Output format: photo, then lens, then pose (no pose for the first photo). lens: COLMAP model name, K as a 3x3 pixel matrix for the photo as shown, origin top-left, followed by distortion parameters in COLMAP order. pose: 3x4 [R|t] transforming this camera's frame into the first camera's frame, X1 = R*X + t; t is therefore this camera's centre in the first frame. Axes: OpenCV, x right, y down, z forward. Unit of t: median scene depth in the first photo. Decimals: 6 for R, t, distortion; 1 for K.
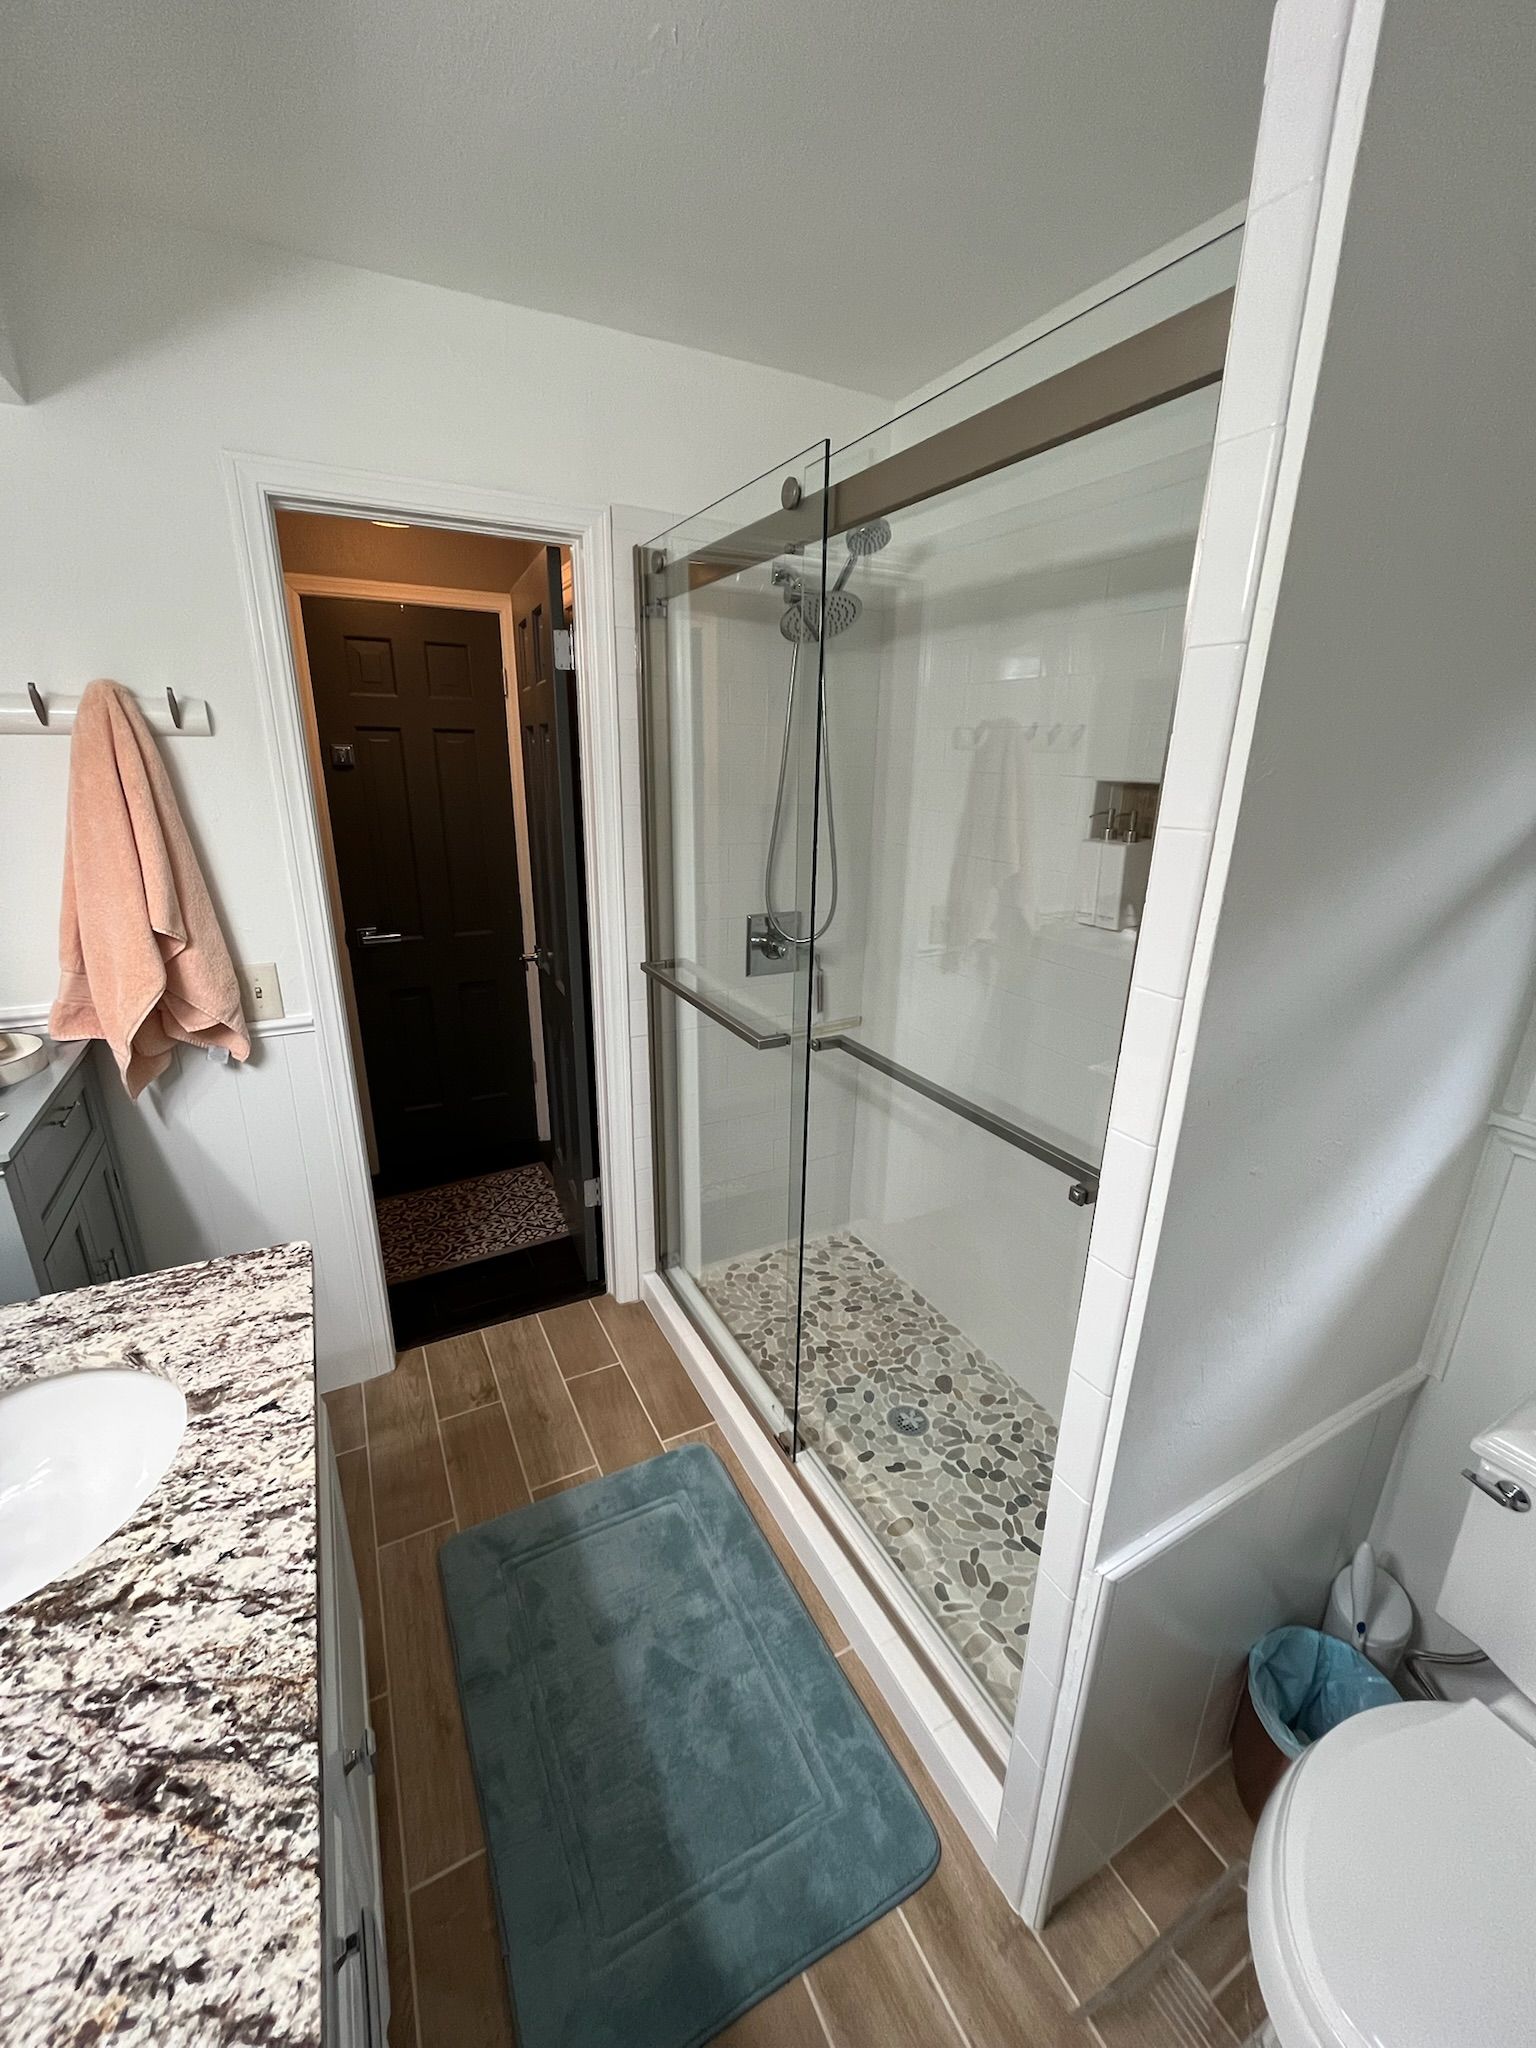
lens RADIAL K [[832.1, 0, 764.5], [0, 832.1, 1022.0], [0, 0, 1]] dist [0.006338, -0.000450]
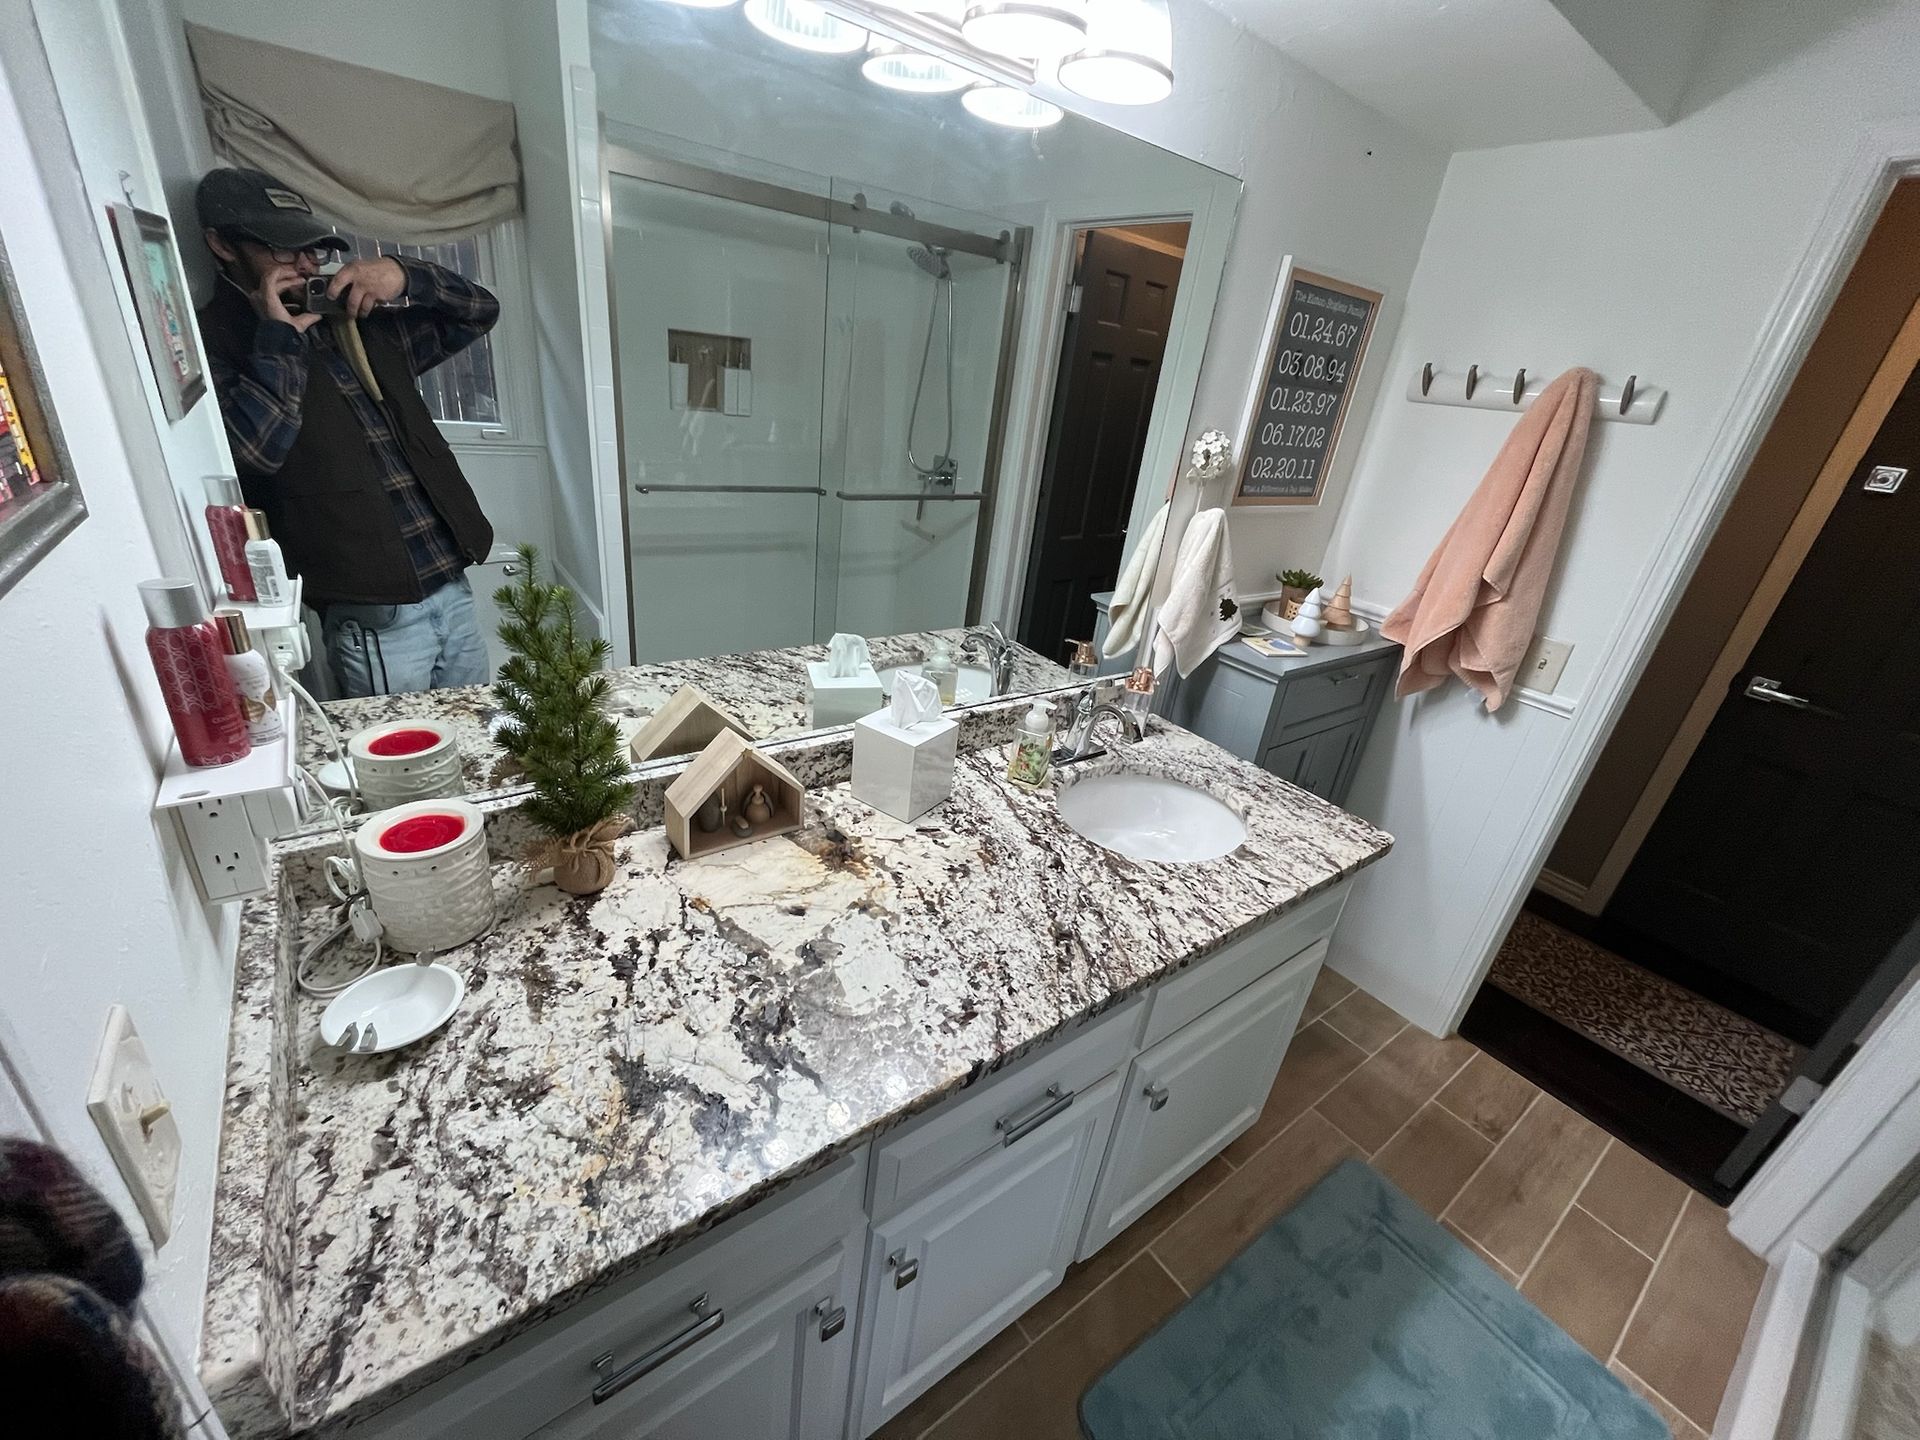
lens RADIAL K [[780.1, 0, 961.8], [0, 780.1, 720.2], [0, 0, 1]] dist [0.006338, -0.000450]
pose [[0.164046, 0.416125, -0.894387, 0.326875], [-0.414246, 0.851912, 0.320384, 0.021475], [0.895259, 0.317938, 0.312131, 0.055661]]
